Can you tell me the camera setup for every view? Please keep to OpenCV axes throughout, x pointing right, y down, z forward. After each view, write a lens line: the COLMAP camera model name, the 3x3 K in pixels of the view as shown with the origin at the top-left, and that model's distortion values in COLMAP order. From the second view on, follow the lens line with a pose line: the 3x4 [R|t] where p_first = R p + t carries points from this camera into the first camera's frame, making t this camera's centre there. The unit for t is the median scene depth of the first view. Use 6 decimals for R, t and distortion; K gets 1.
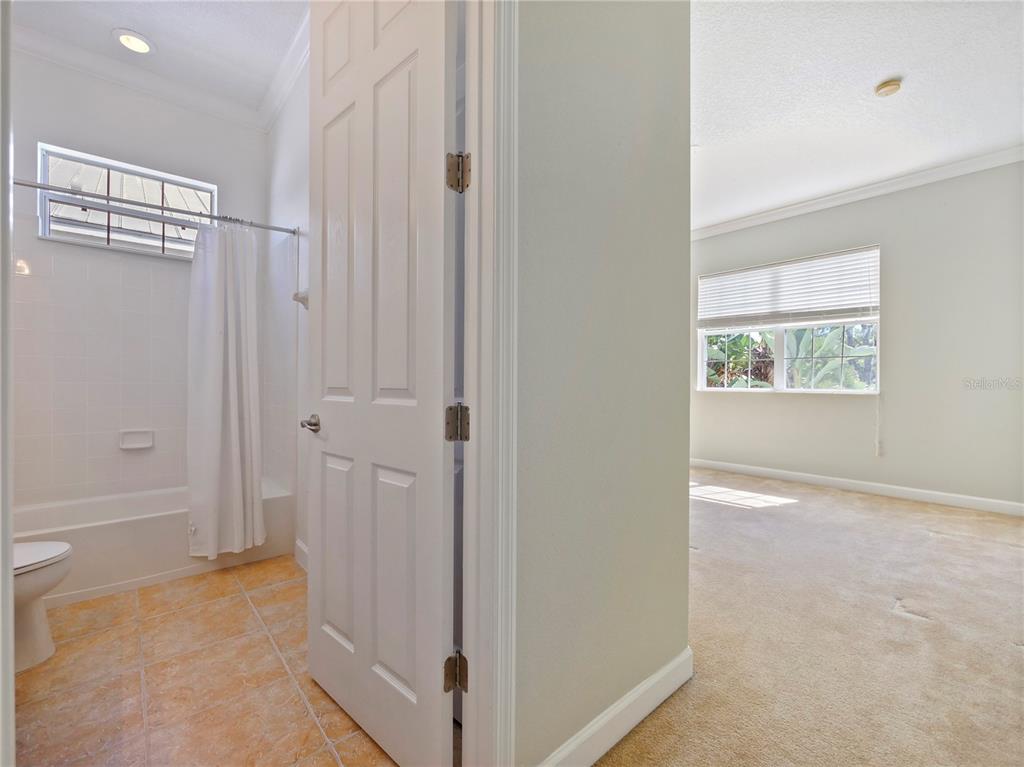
lens RADIAL K [[447.7, 0, 515.1], [0, 447.7, 362.9], [0, 0, 1]] dist [-0.001440, -0.000433]
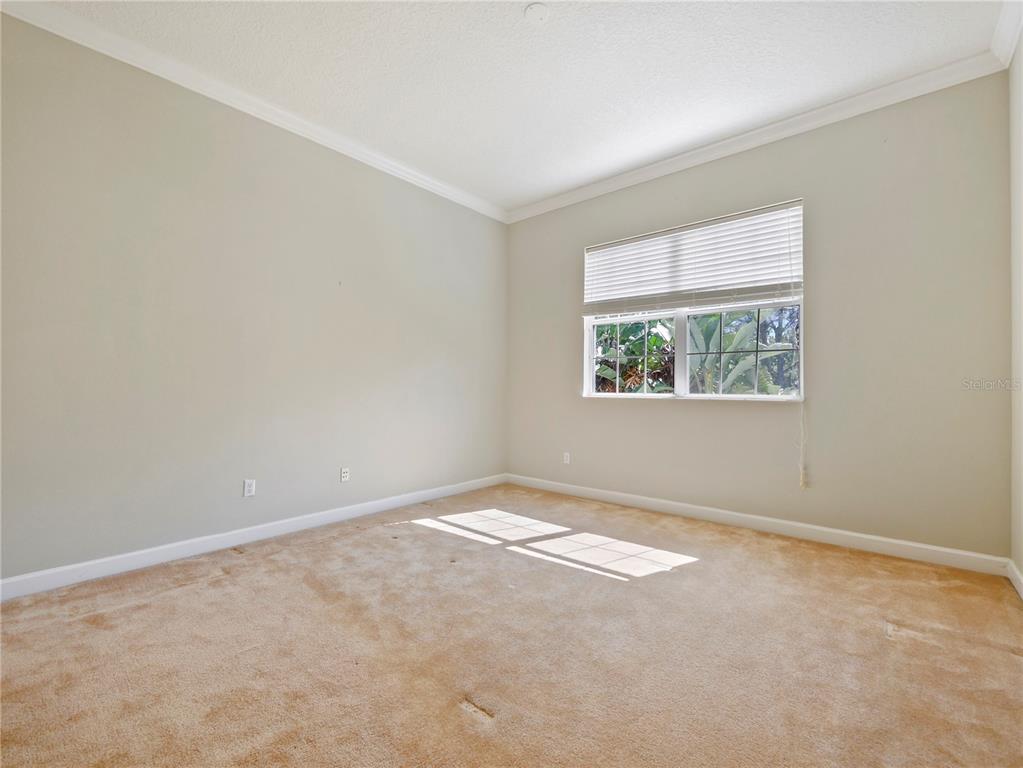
lens RADIAL K [[453.8, 0, 513.3], [0, 453.8, 358.7], [0, 0, 1]] dist [-0.002685, -0.000422]
pose [[0.990348, 0.008815, 0.138323, 0.221058], [-0.005944, 0.999759, -0.021154, 0.016976], [-0.138477, 0.020128, 0.990161, 0.303015]]
